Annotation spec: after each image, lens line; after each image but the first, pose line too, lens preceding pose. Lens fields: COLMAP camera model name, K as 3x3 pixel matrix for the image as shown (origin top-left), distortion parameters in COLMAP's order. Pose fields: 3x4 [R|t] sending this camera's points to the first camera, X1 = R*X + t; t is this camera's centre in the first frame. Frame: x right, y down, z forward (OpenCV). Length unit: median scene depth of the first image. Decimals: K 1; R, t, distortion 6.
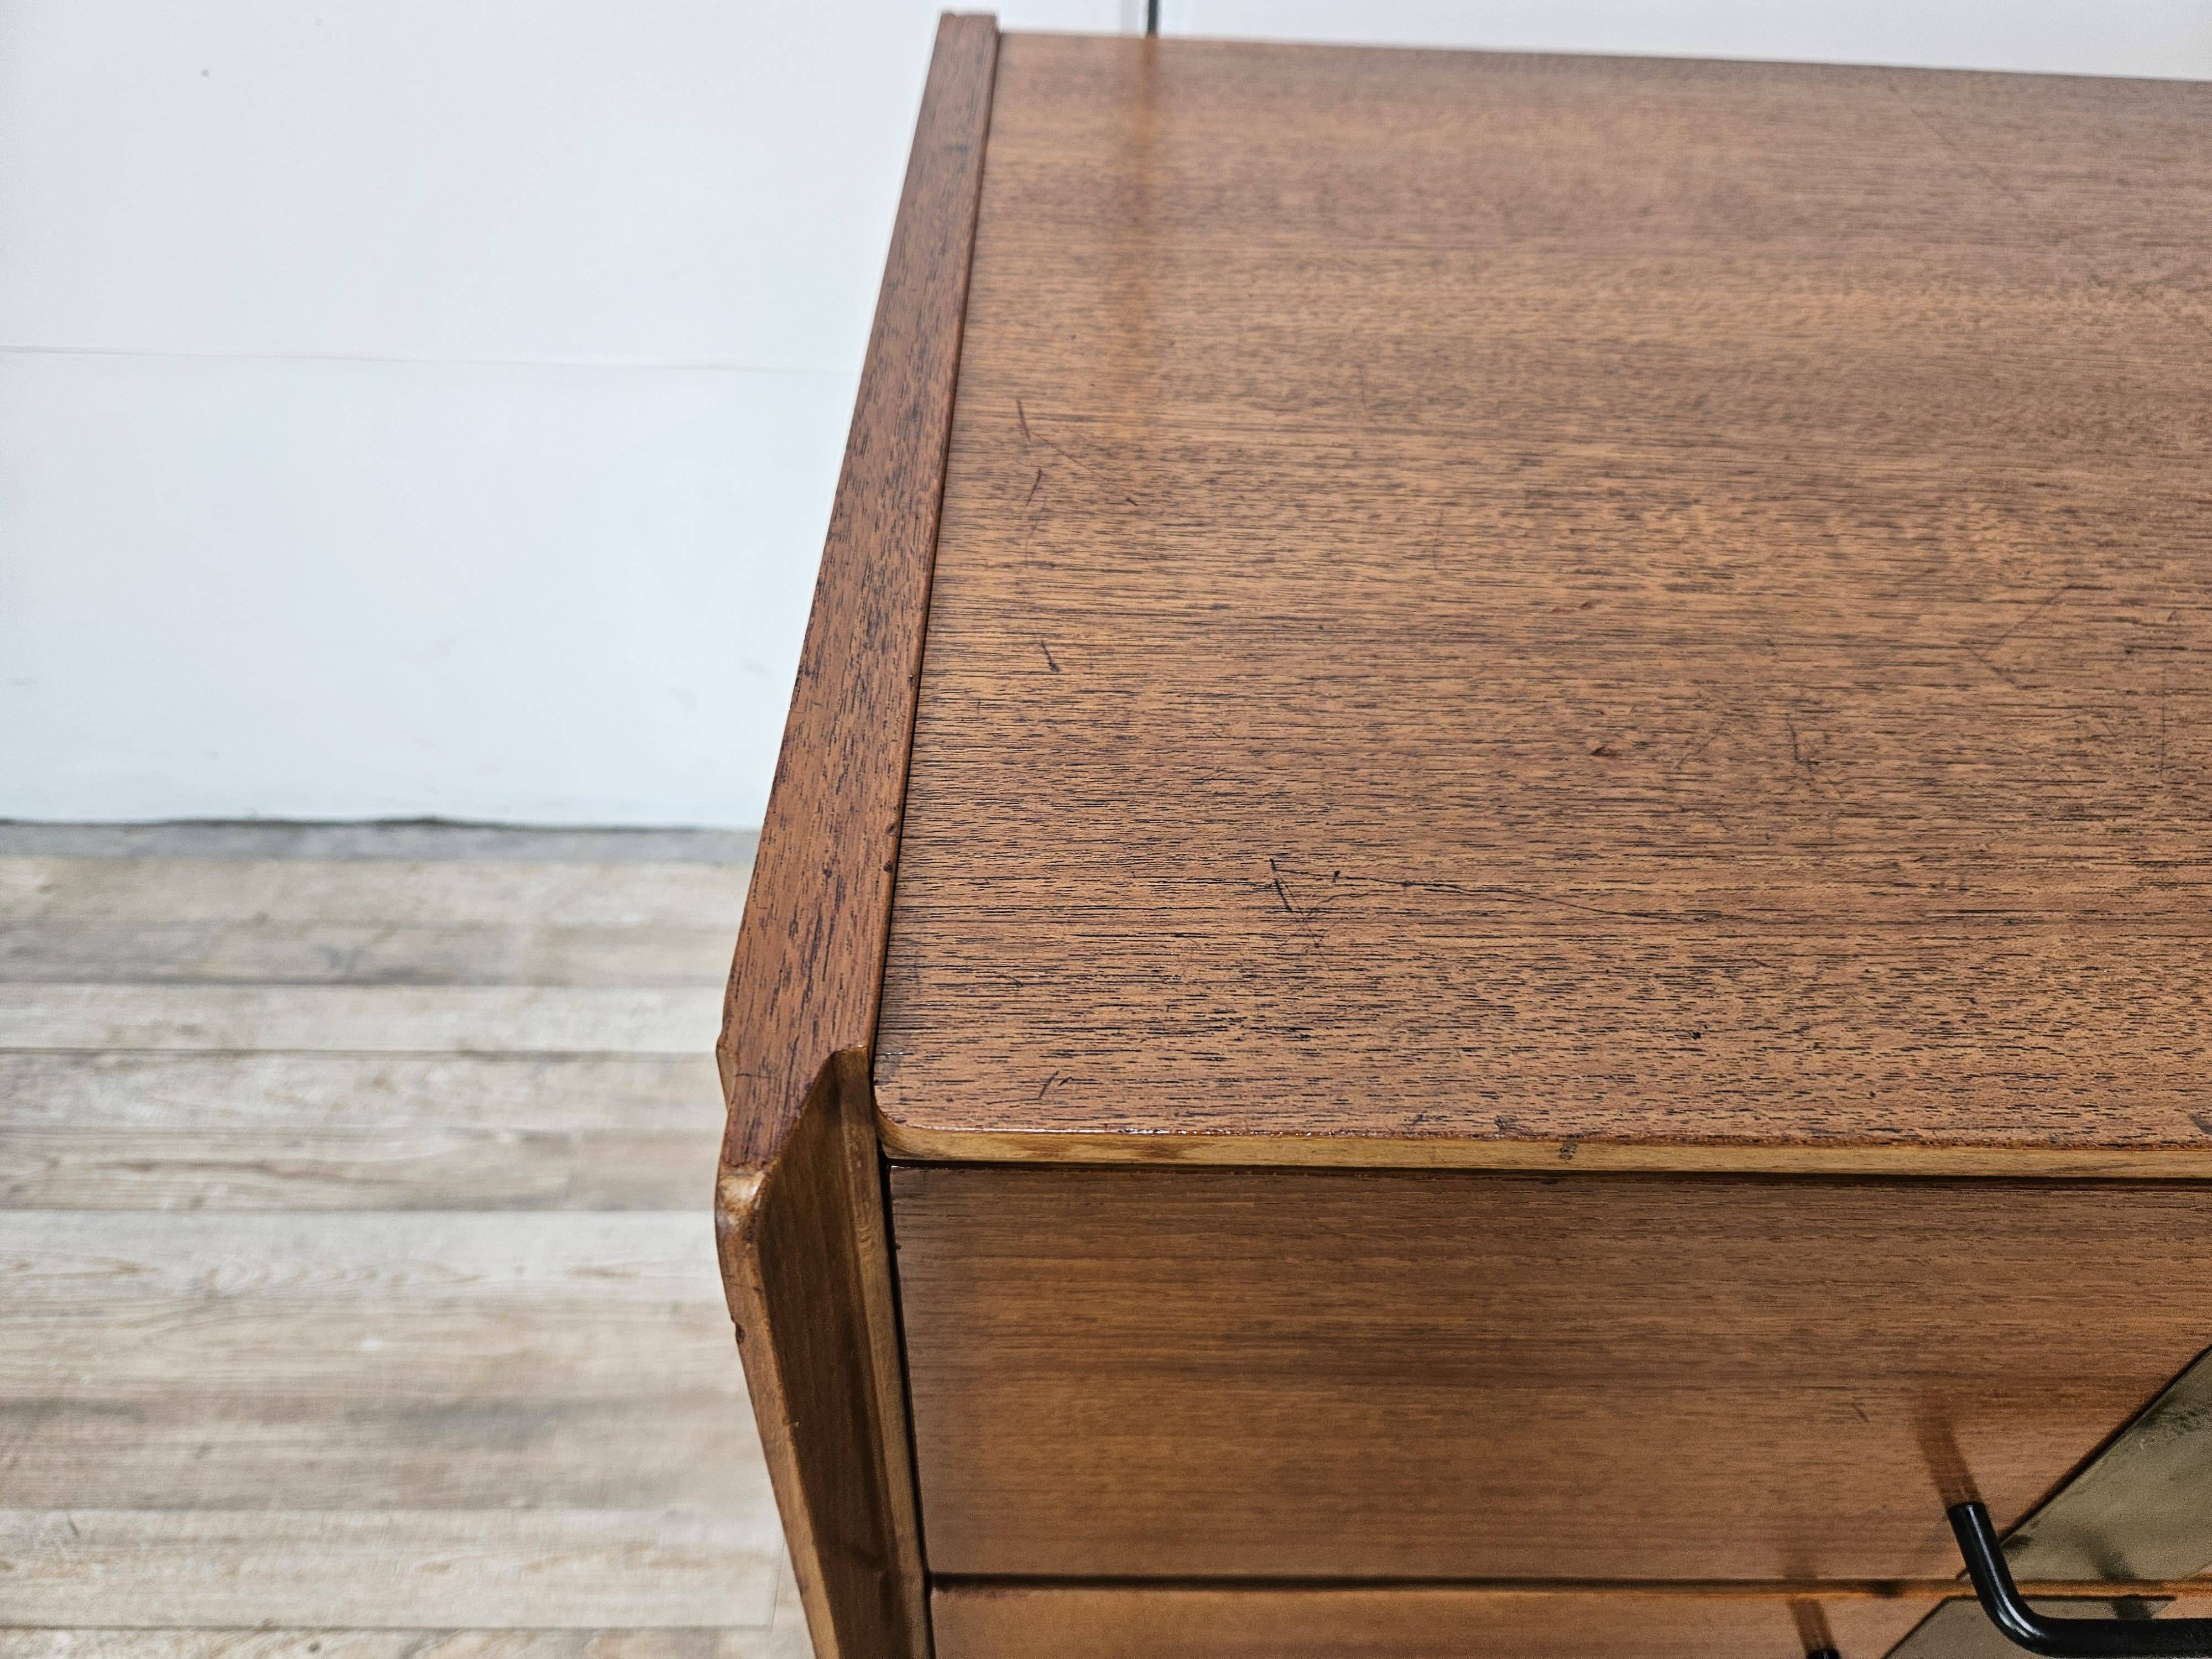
lens RADIAL K [[1521.5, 0, 1071.5], [0, 1521.5, 885.5], [0, 0, 1]] dist [0.037557, -0.045484]
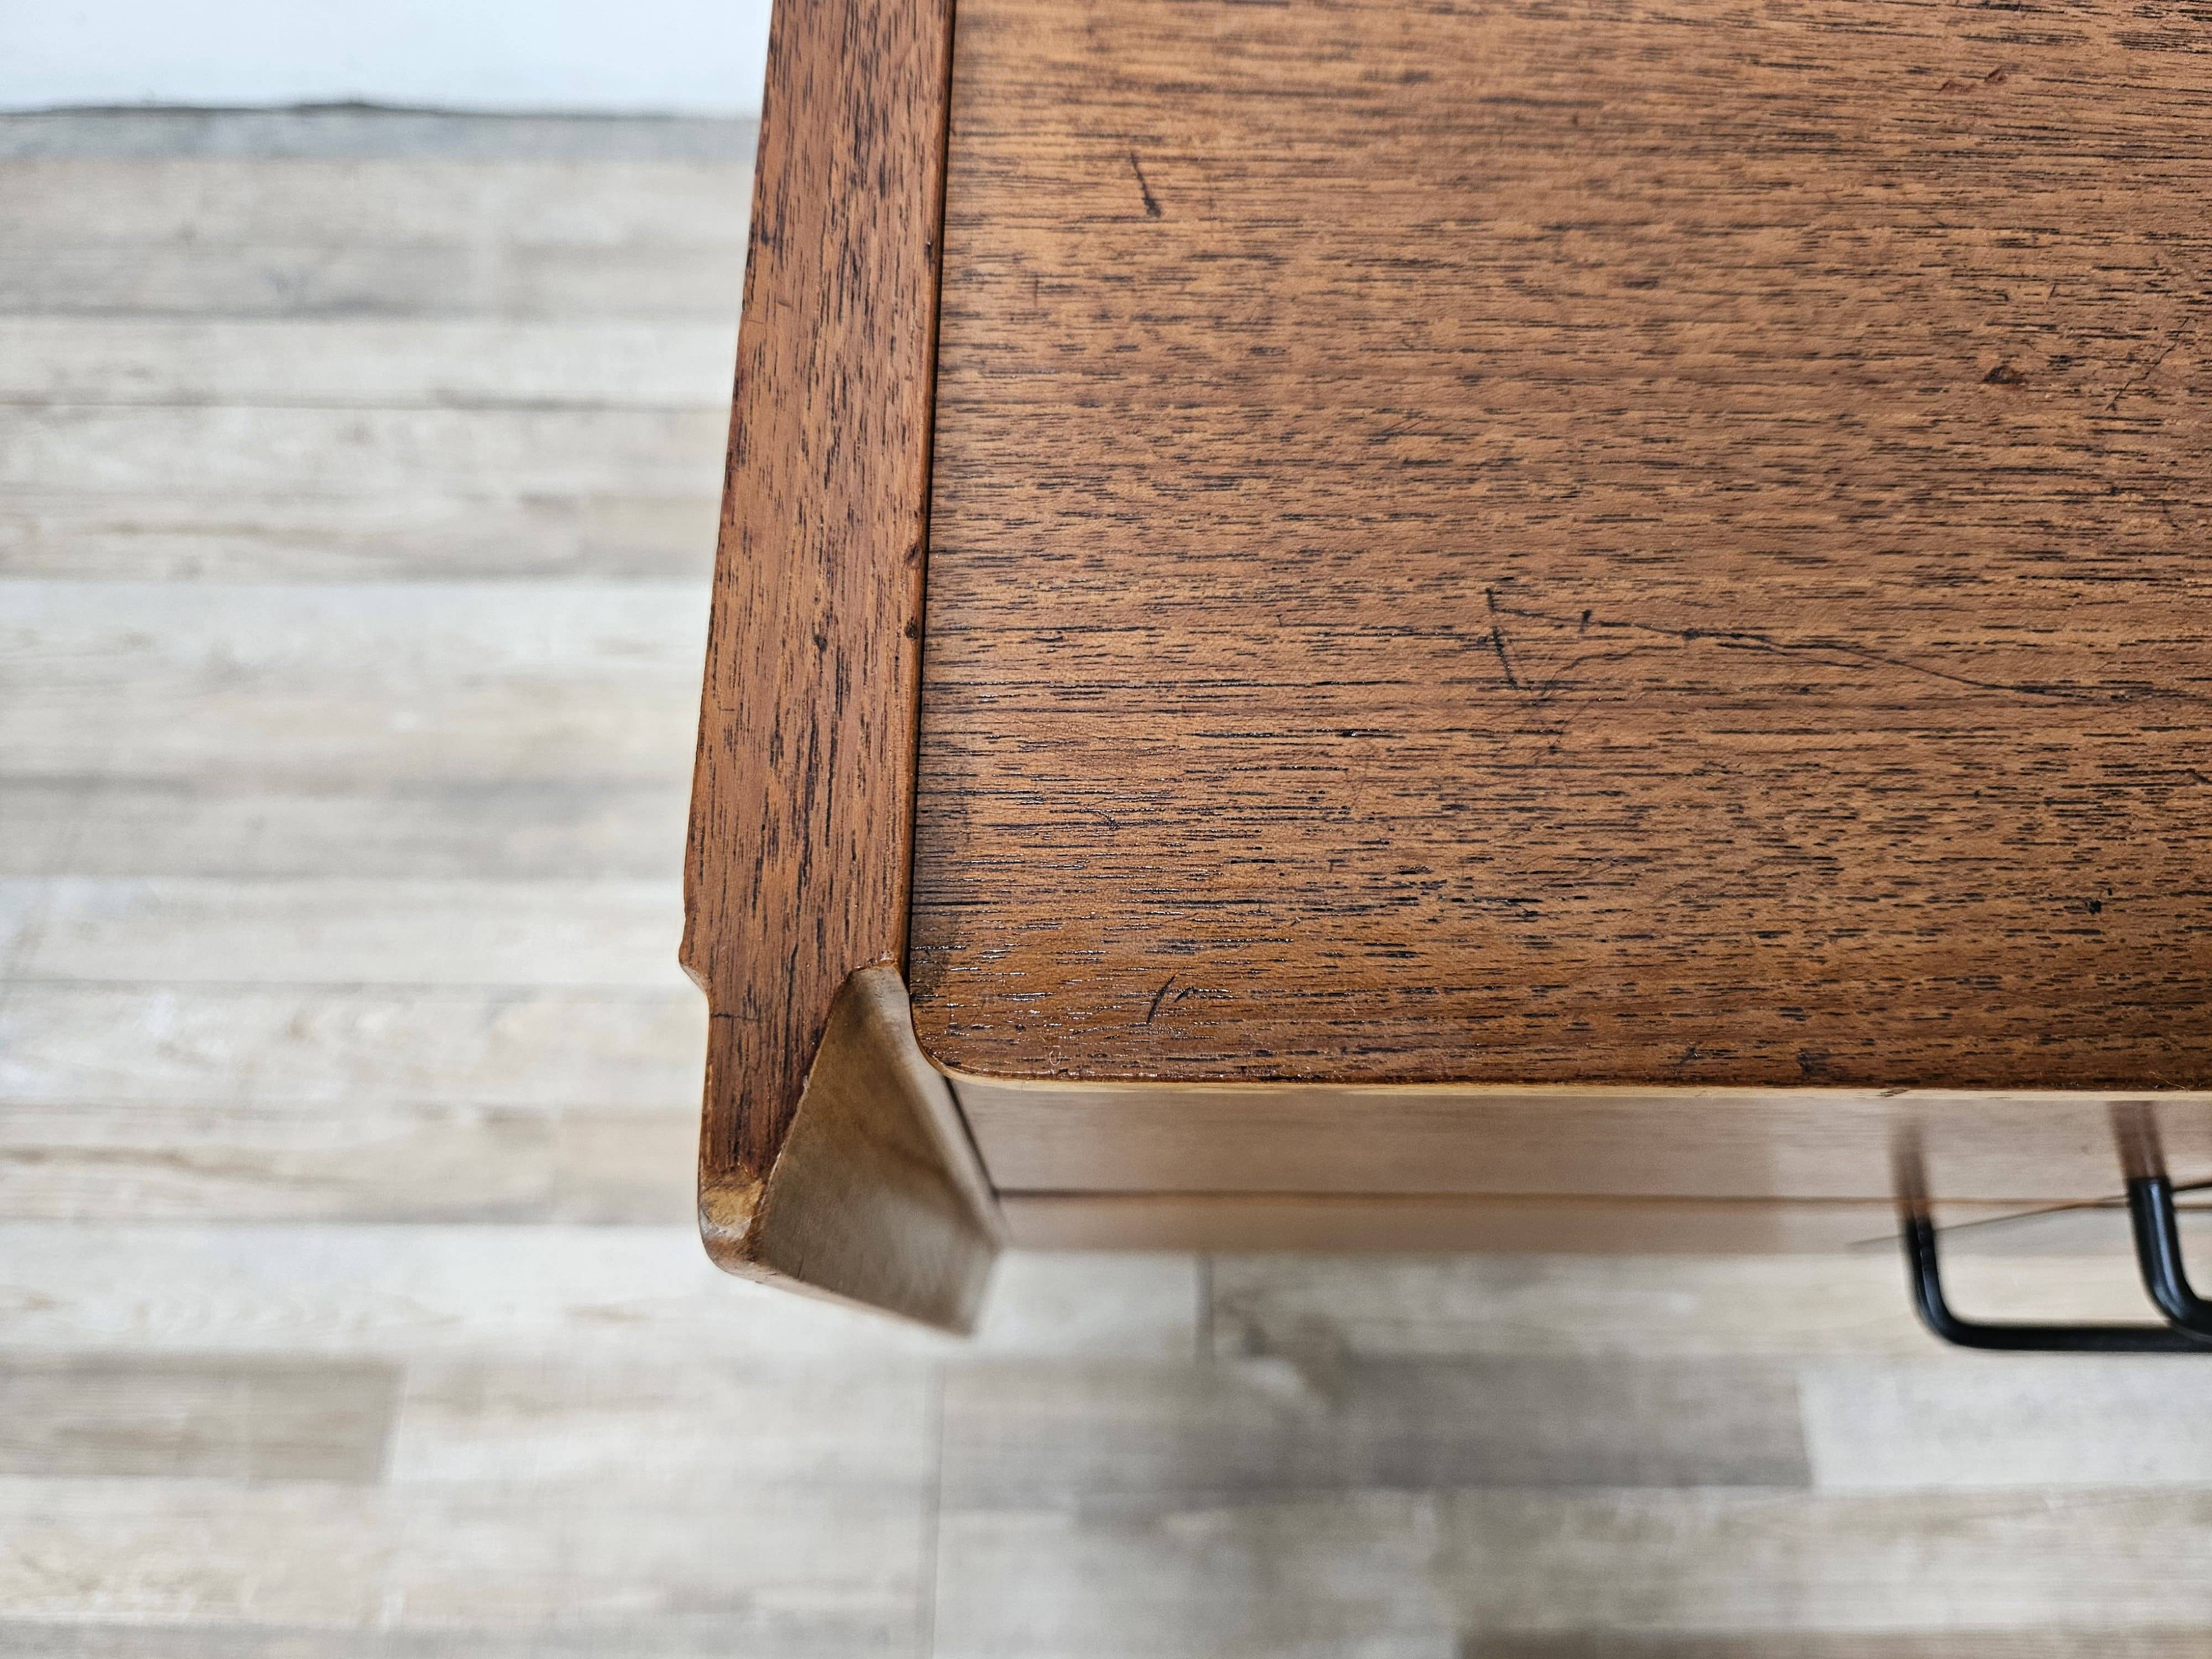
lens RADIAL K [[1521.5, 0, 1103.9], [0, 1521.5, 869.9], [0, 0, 1]] dist [0.037557, -0.045484]
pose [[0.999997, 0.001700, -0.001499, -0.030665], [-0.000871, 0.898909, 0.438134, -0.174797], [0.002092, -0.438131, 0.898909, 0.305690]]
